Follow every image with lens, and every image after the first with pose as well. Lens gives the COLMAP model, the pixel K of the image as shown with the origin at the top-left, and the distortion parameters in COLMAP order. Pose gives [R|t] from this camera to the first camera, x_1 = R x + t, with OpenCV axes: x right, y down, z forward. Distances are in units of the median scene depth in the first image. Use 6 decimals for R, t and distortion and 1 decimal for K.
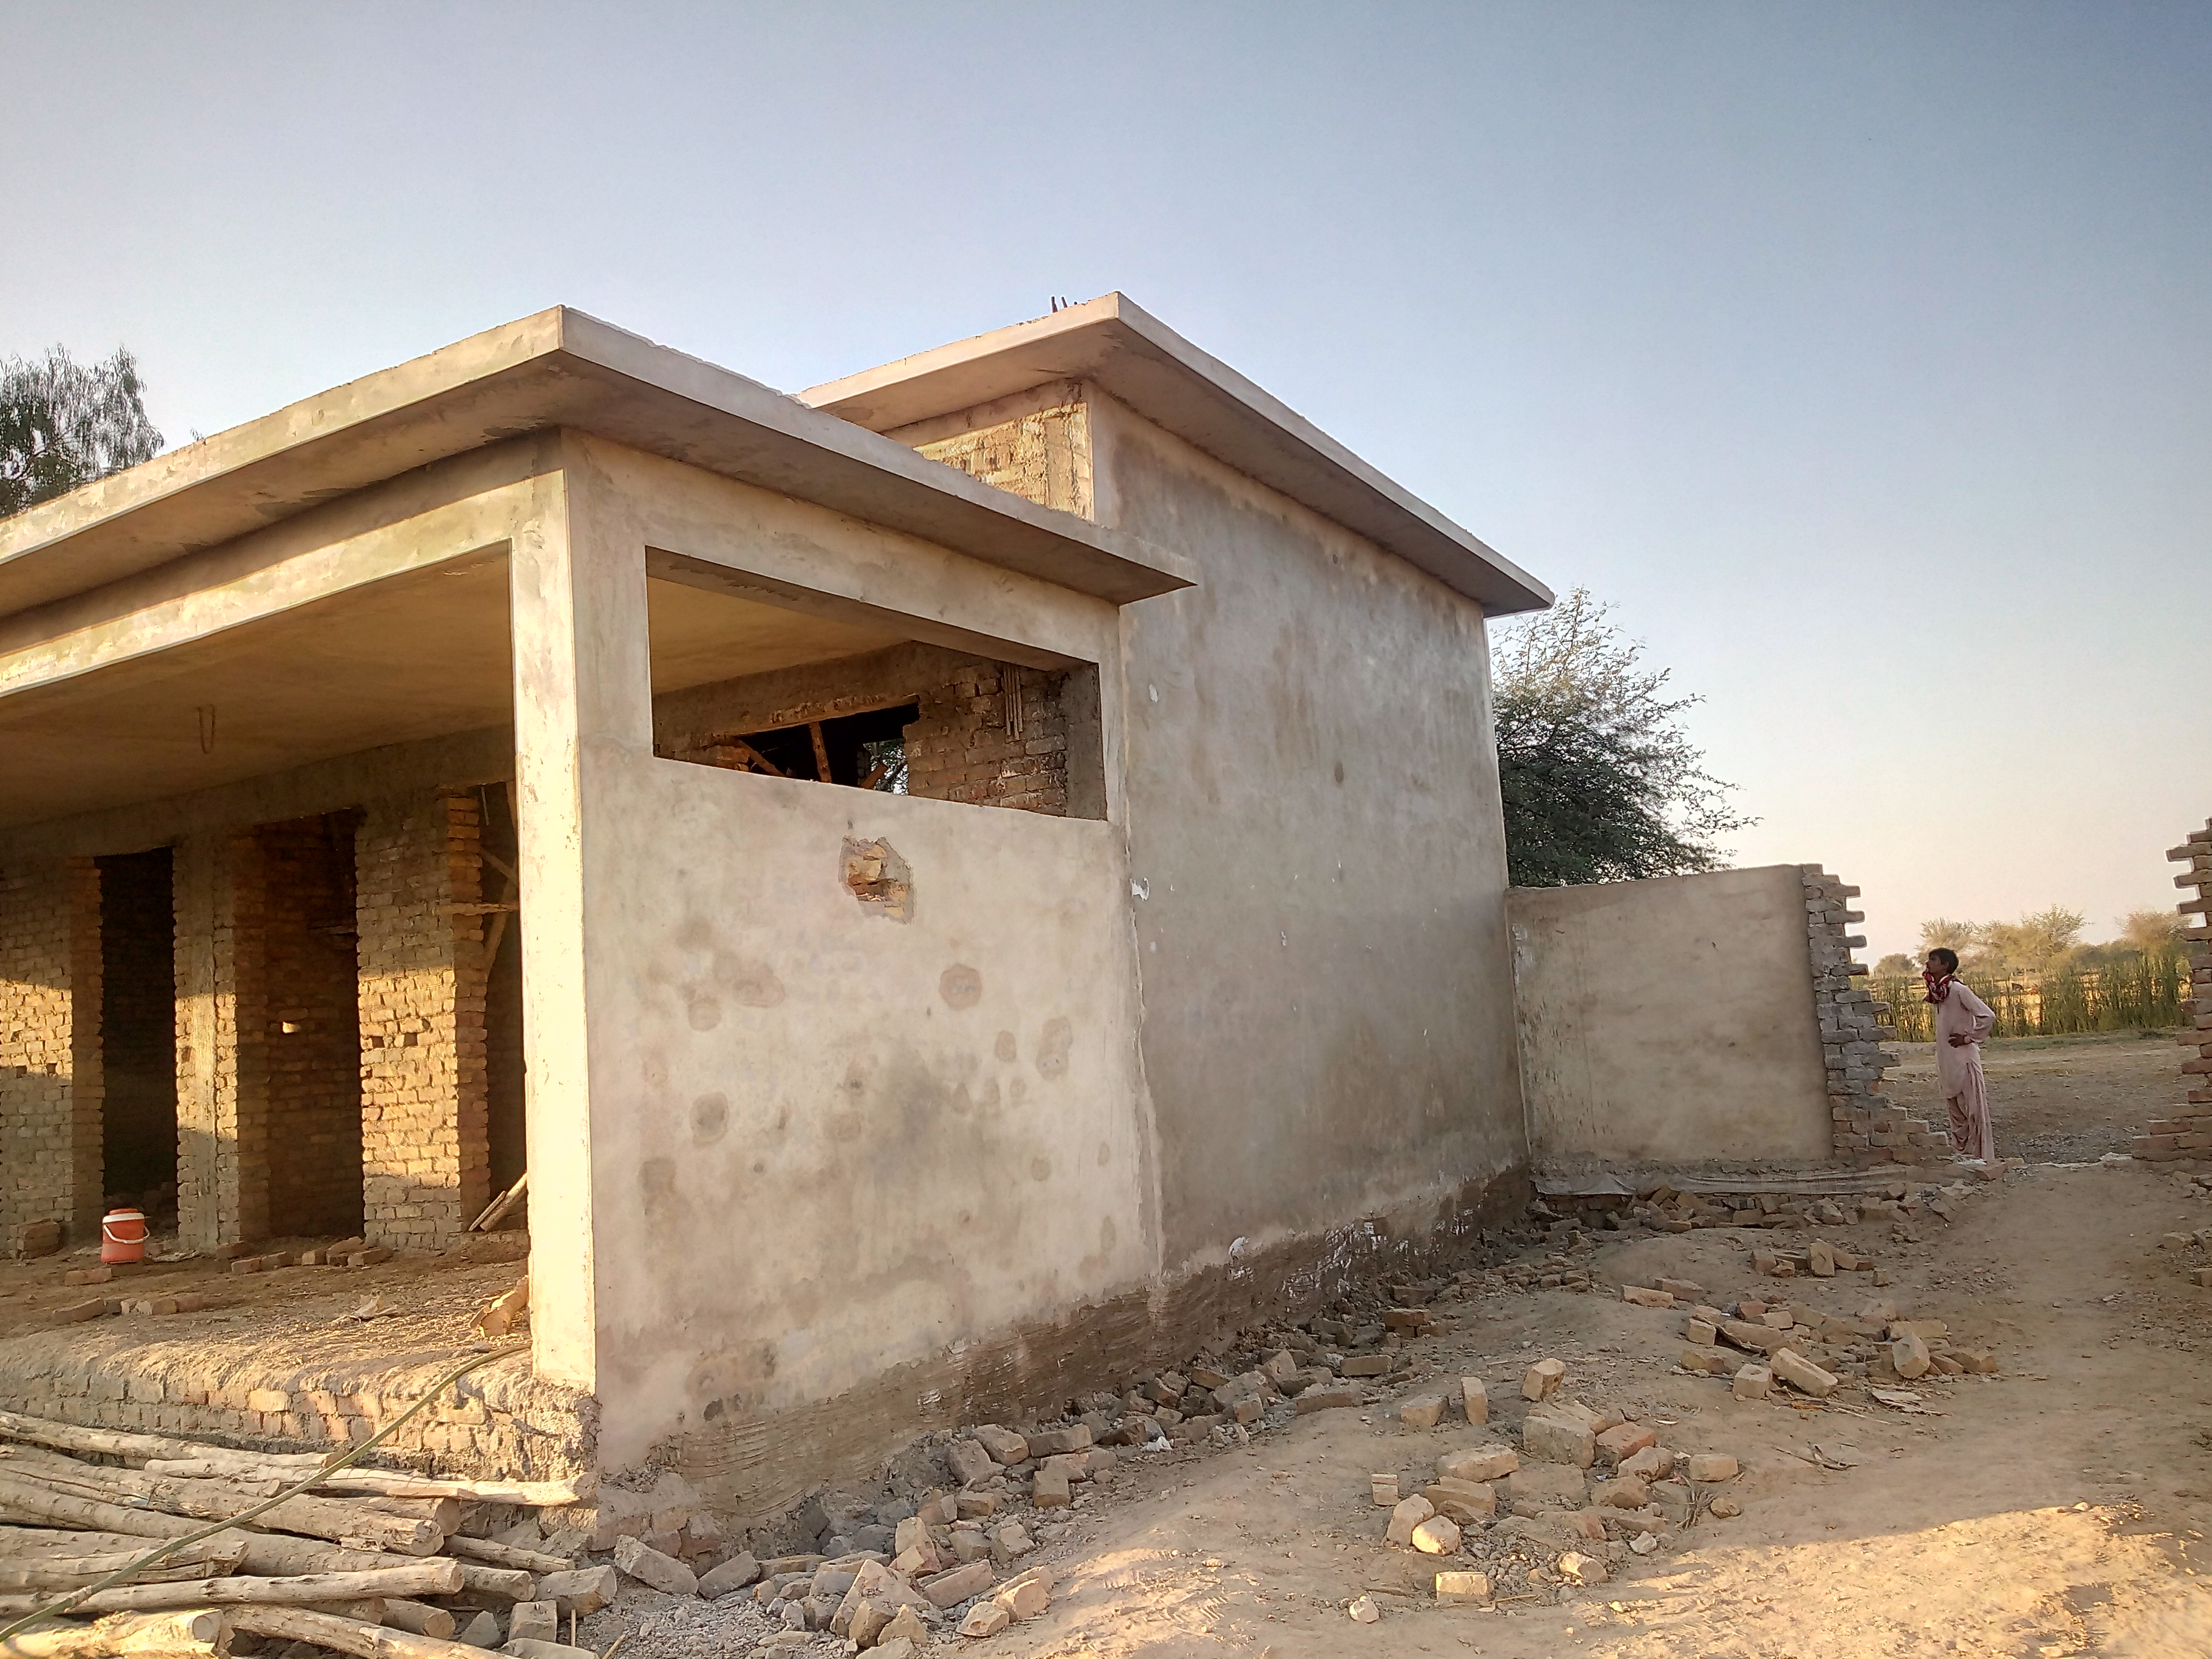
lens RADIAL K [[1681.7, 0, 1061.2], [0, 1681.7, 863.7], [0, 0, 1]] dist [0.164926, -0.381768]
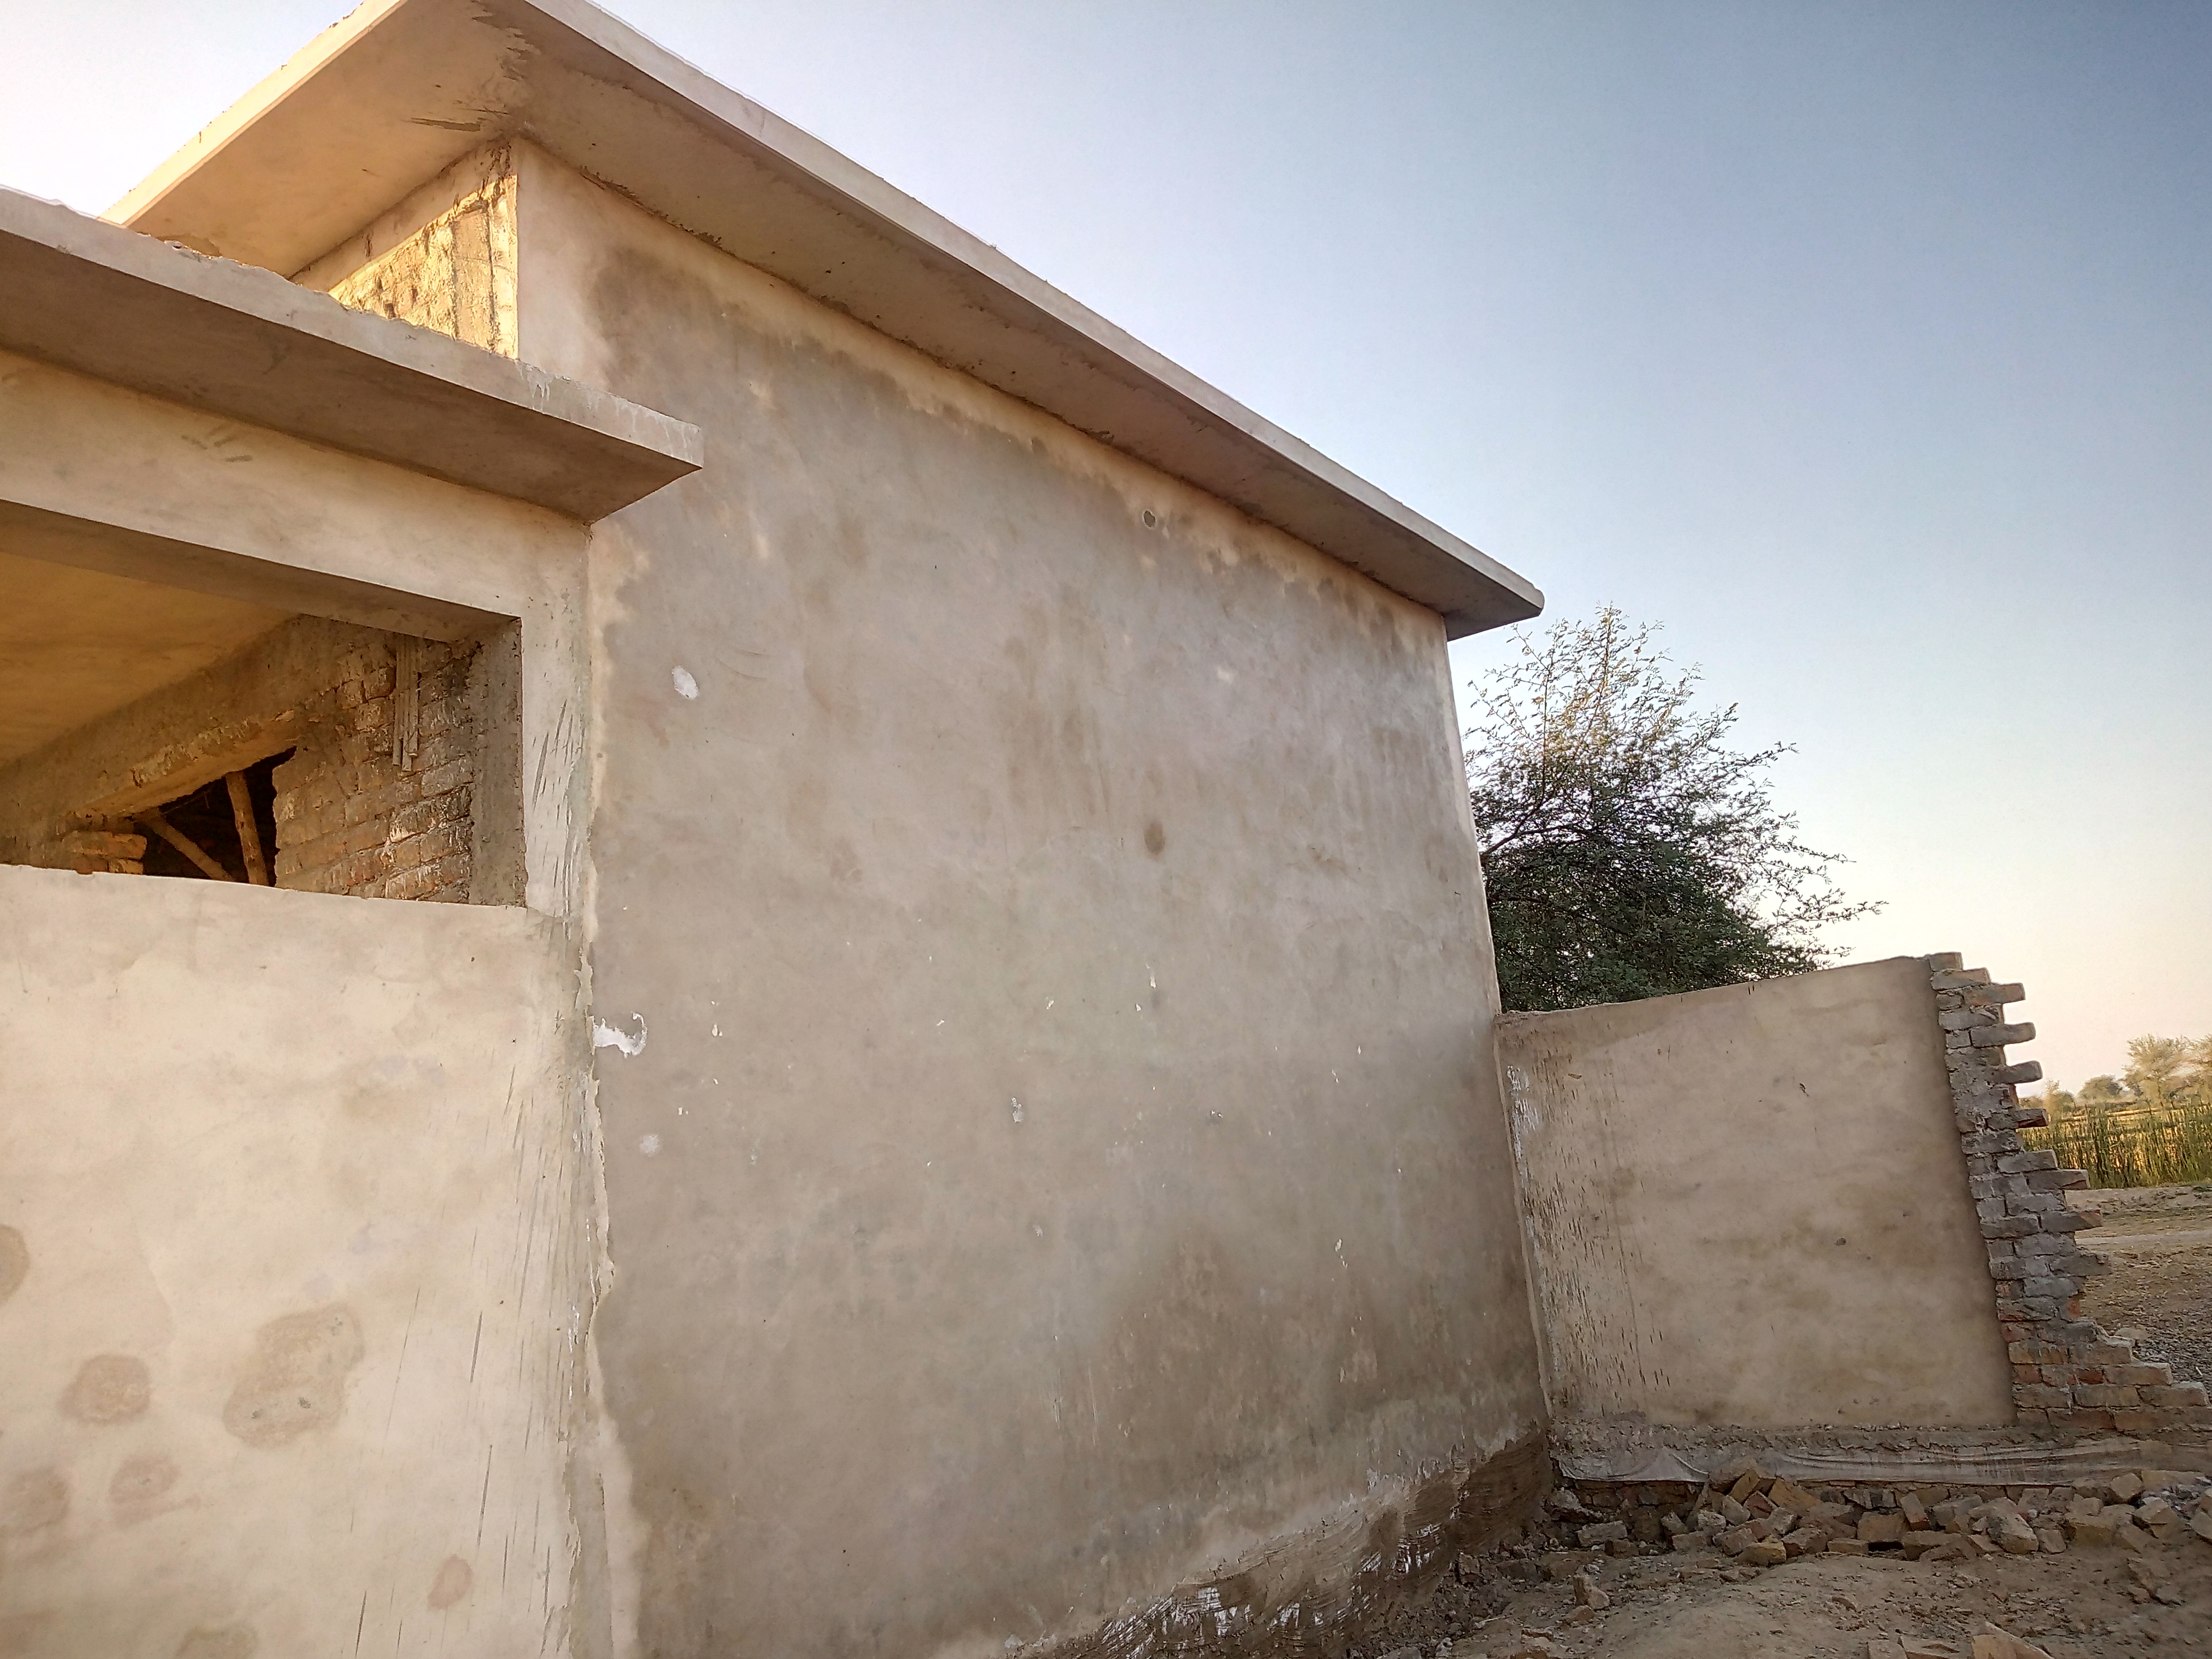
lens RADIAL K [[1766.1, 0, 1045.6], [0, 1766.1, 879.9], [0, 0, 1]] dist [0.080868, -0.129950]
pose [[0.996213, -0.048758, -0.071989, 0.194562], [0.042863, 0.995770, -0.081269, 0.015399], [0.075647, 0.077875, 0.994089, 0.389105]]
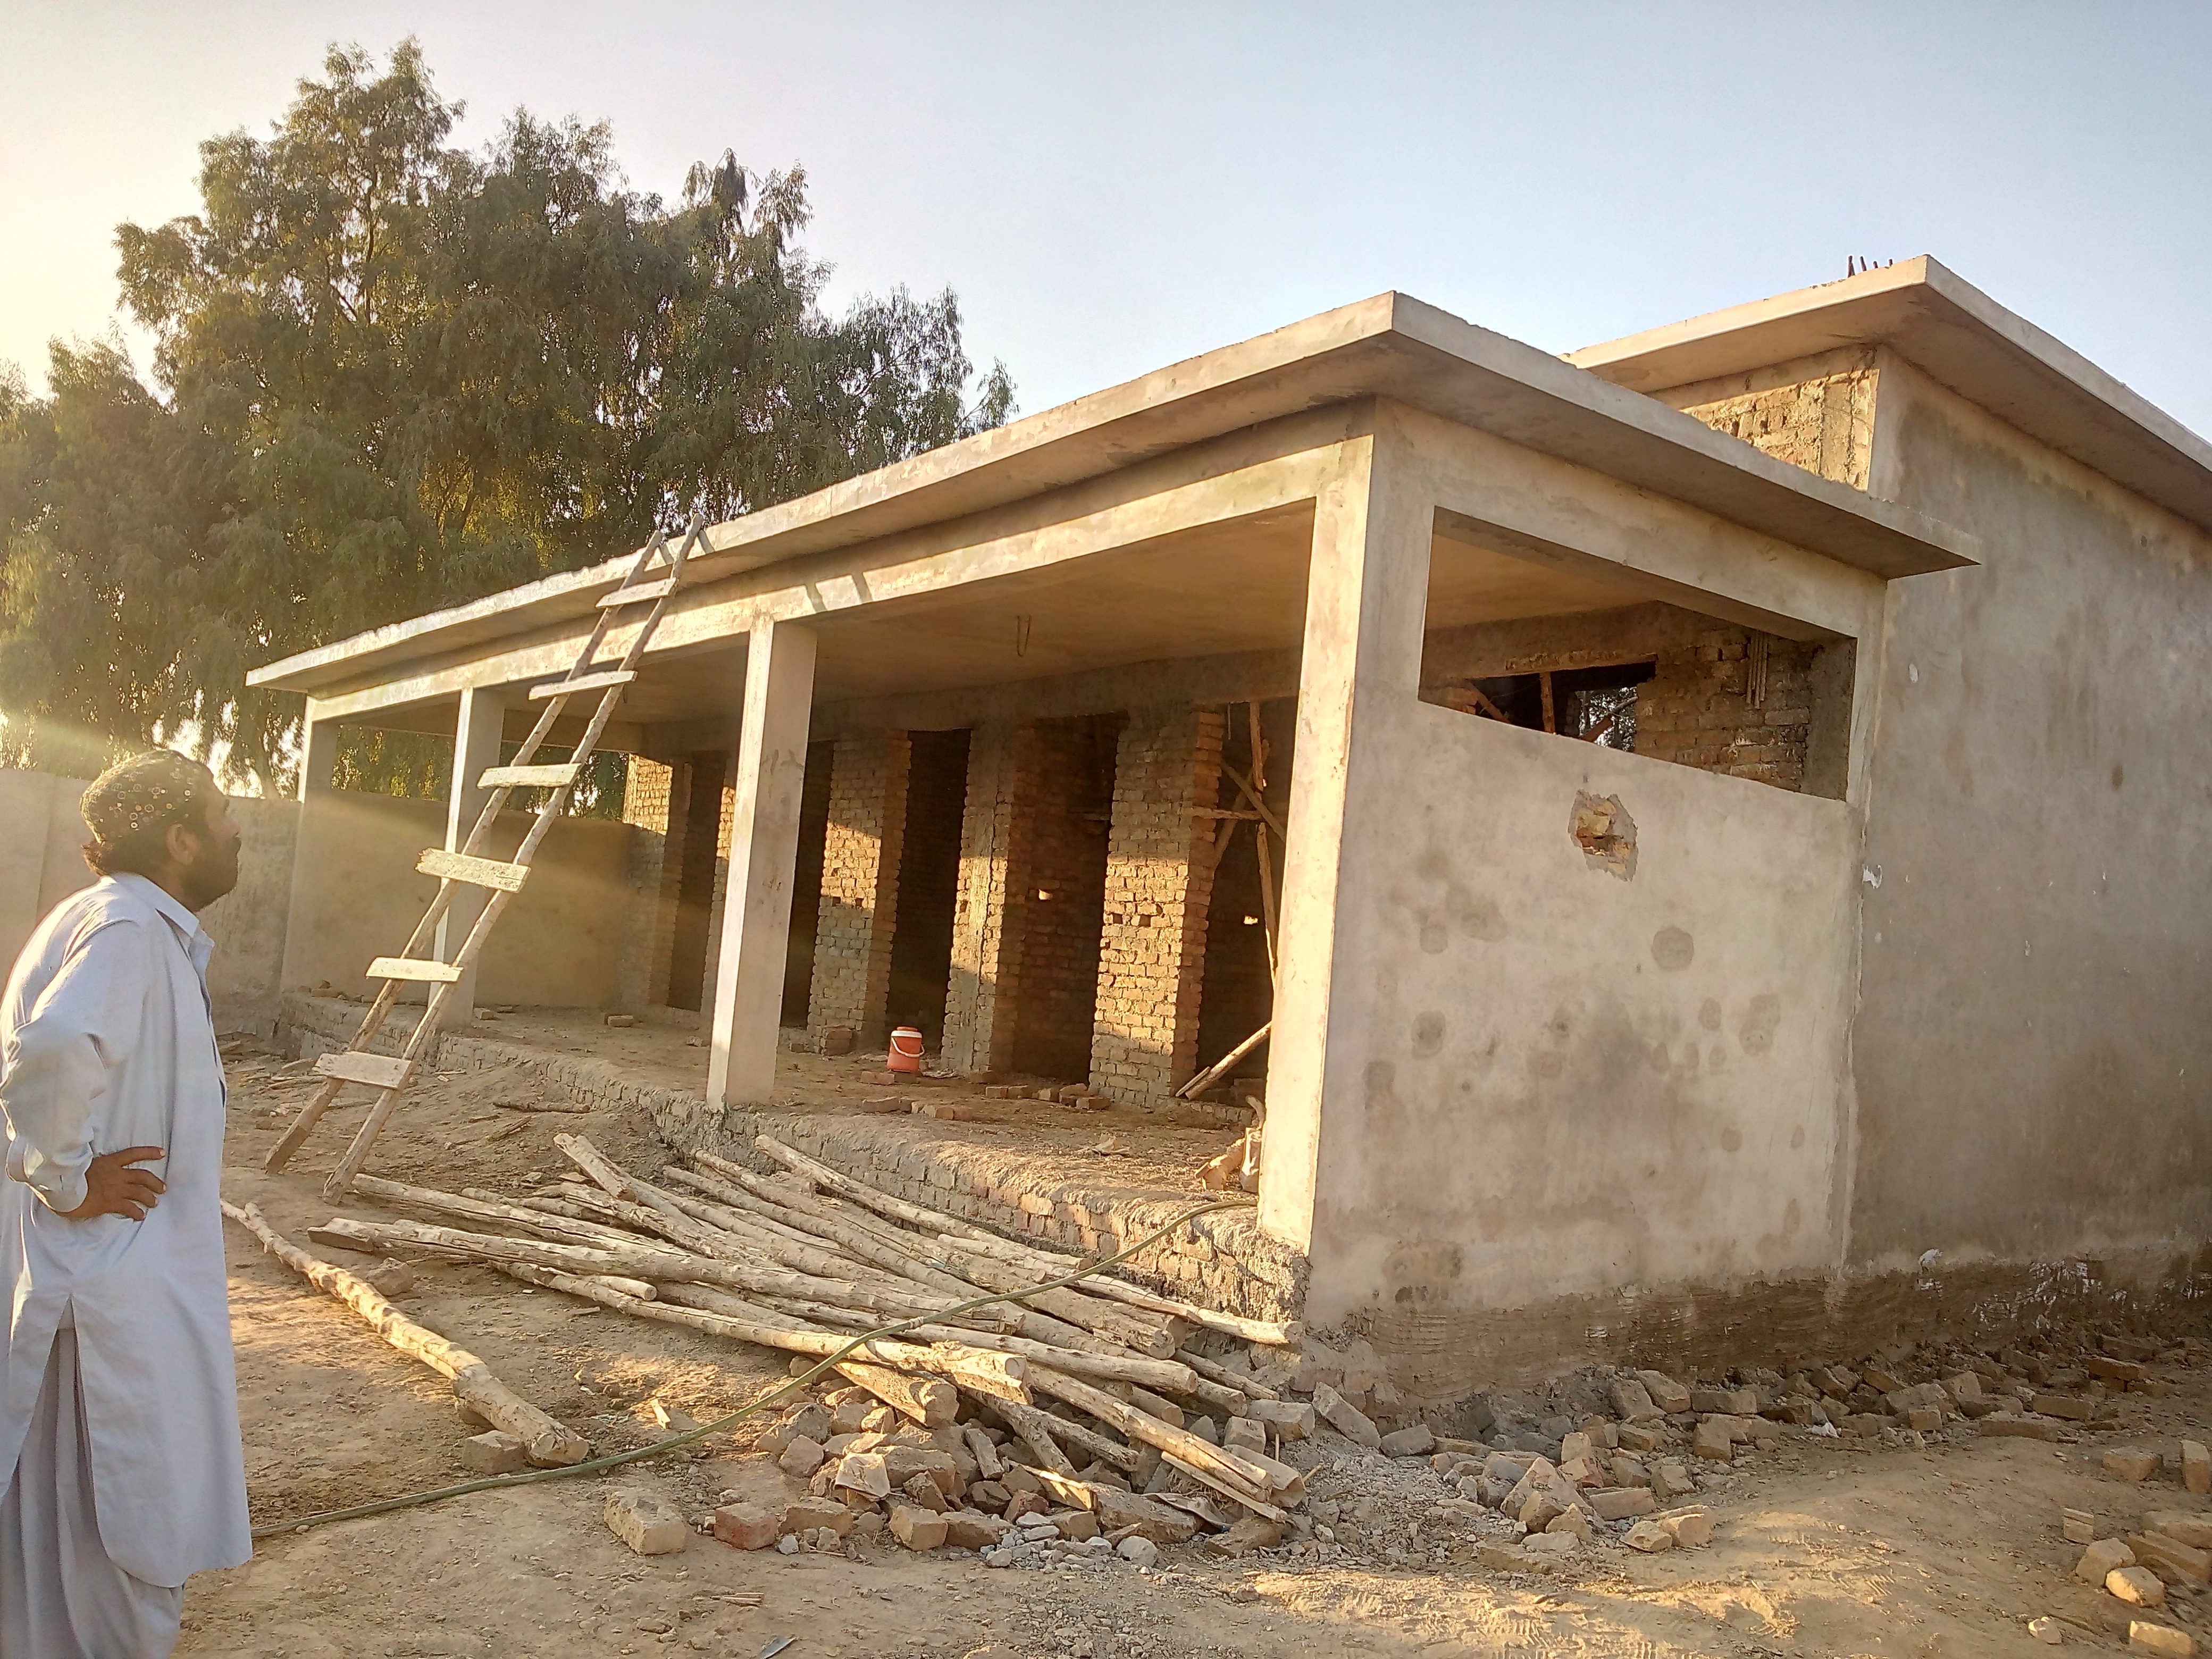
lens RADIAL K [[1679.3, 0, 1108.1], [0, 1679.3, 841.6], [0, 0, 1]] dist [0.022866, -0.035230]
pose [[0.928459, 0.124904, -0.349804, -0.020955], [-0.114520, 0.992147, 0.050304, -0.002297], [0.353340, -0.006646, 0.935471, -0.048430]]
